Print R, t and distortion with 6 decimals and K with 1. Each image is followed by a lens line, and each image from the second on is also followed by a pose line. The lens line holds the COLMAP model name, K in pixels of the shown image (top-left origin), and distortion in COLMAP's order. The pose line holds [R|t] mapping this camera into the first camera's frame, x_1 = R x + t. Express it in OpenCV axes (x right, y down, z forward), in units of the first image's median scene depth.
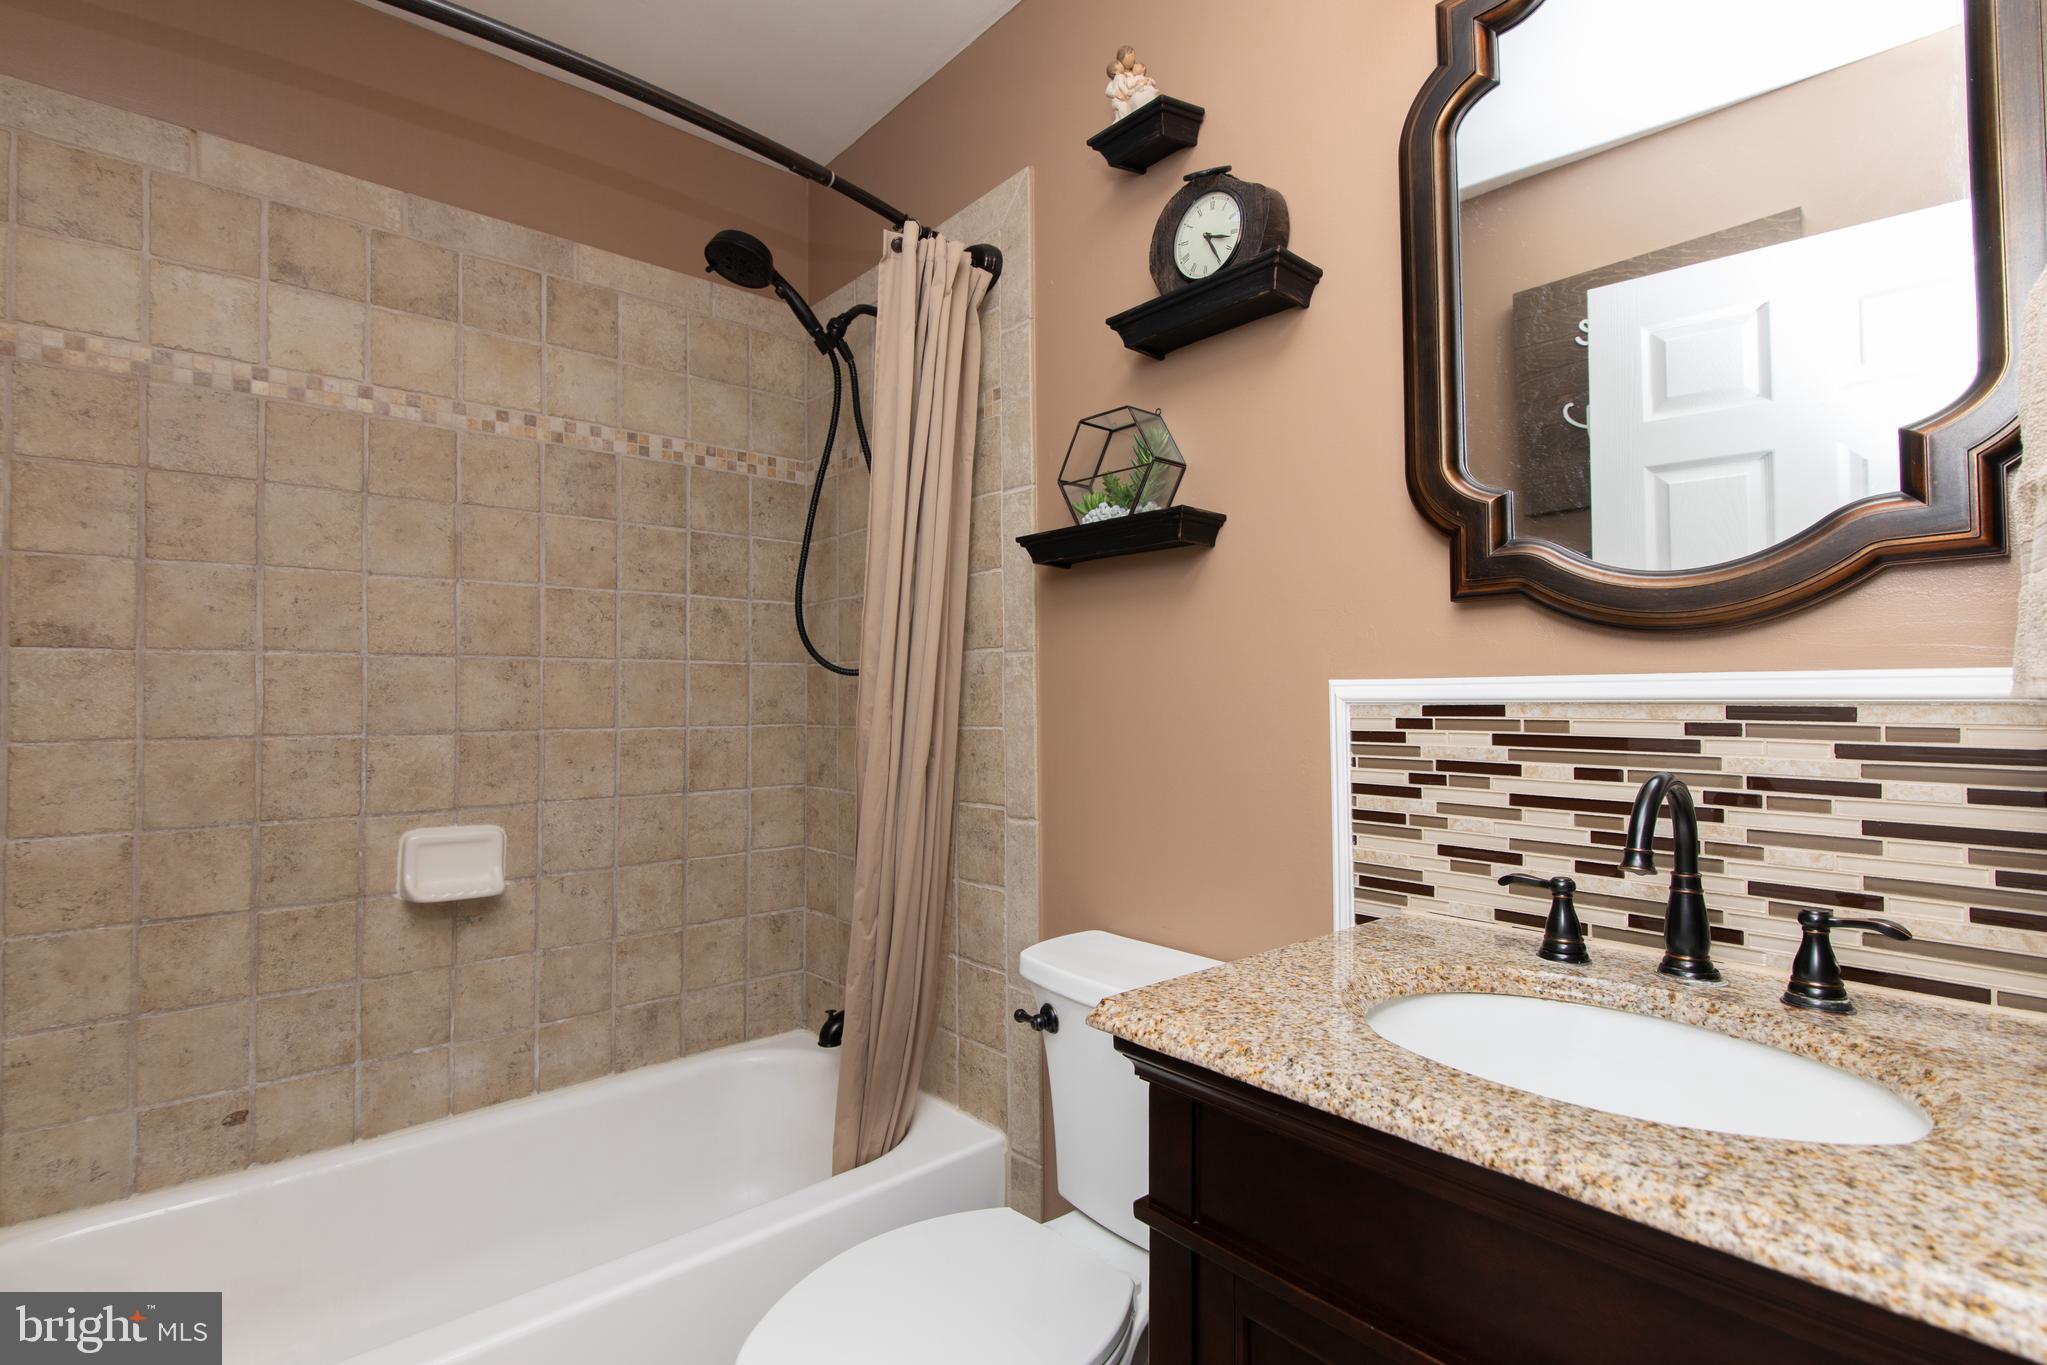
lens RADIAL K [[922.9, 0, 980.7], [0, 922.9, 697.3], [0, 0, 1]] dist [-0.011928, 0.000398]
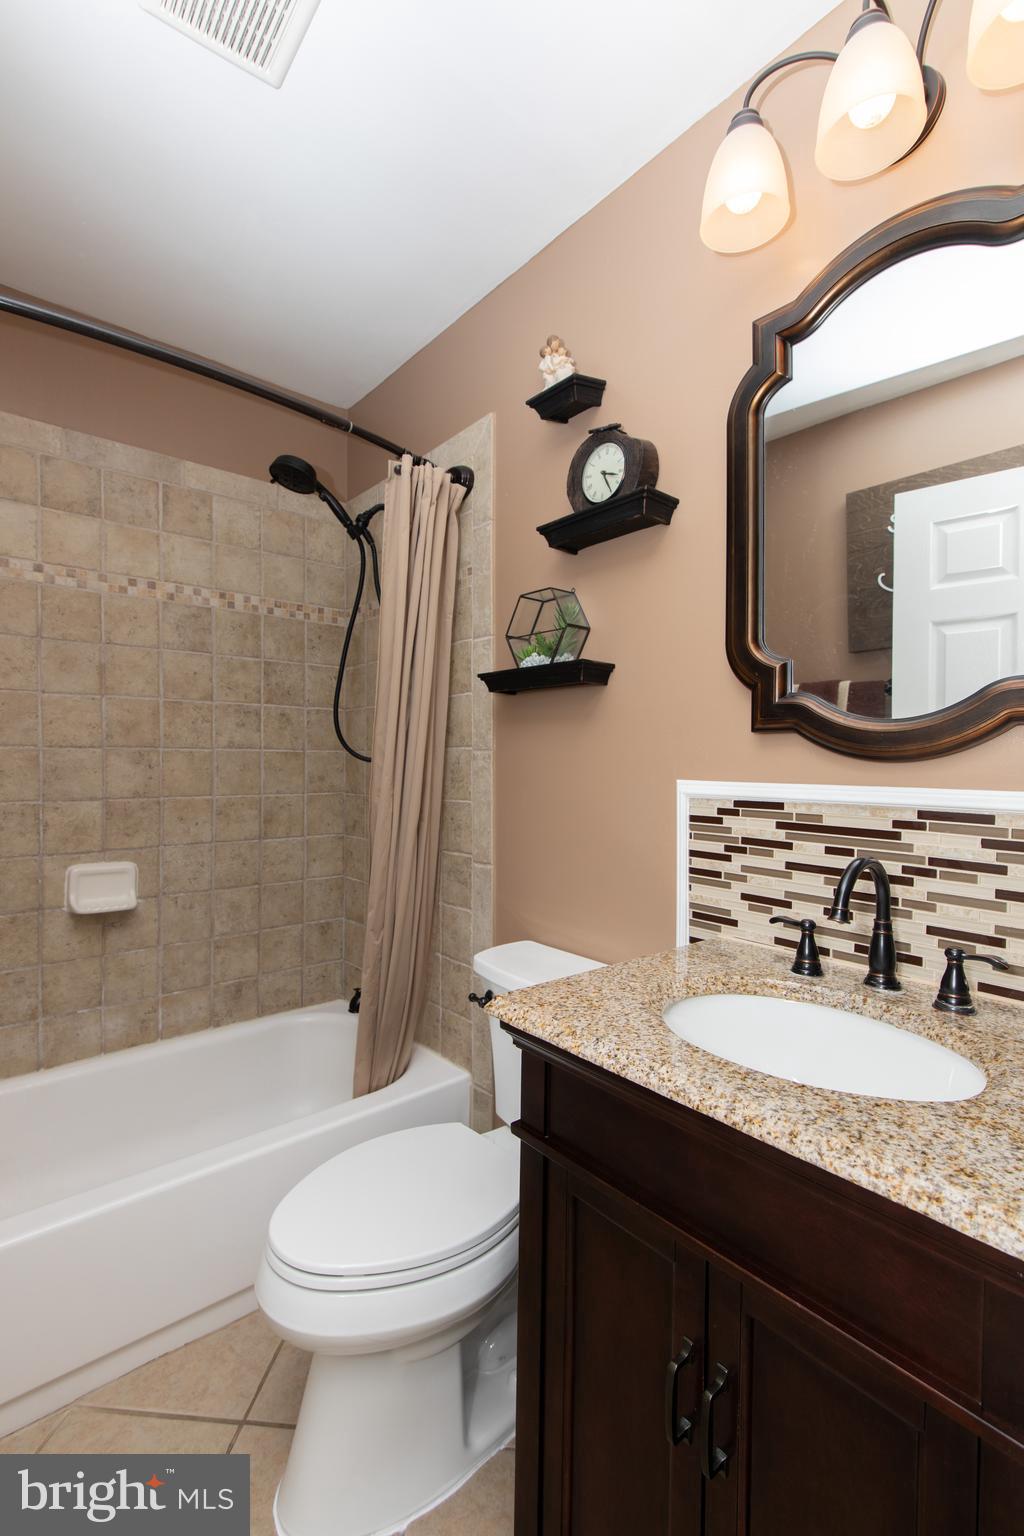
lens RADIAL K [[692.5, 0, 513.3], [0, 692.5, 767.1], [0, 0, 1]] dist [-0.011928, 0.000398]
pose [[0.999819, 0.011619, -0.015079, 0.109347], [-0.011018, 0.999166, 0.039308, -0.067291], [0.015523, -0.039134, 0.999113, -0.099846]]
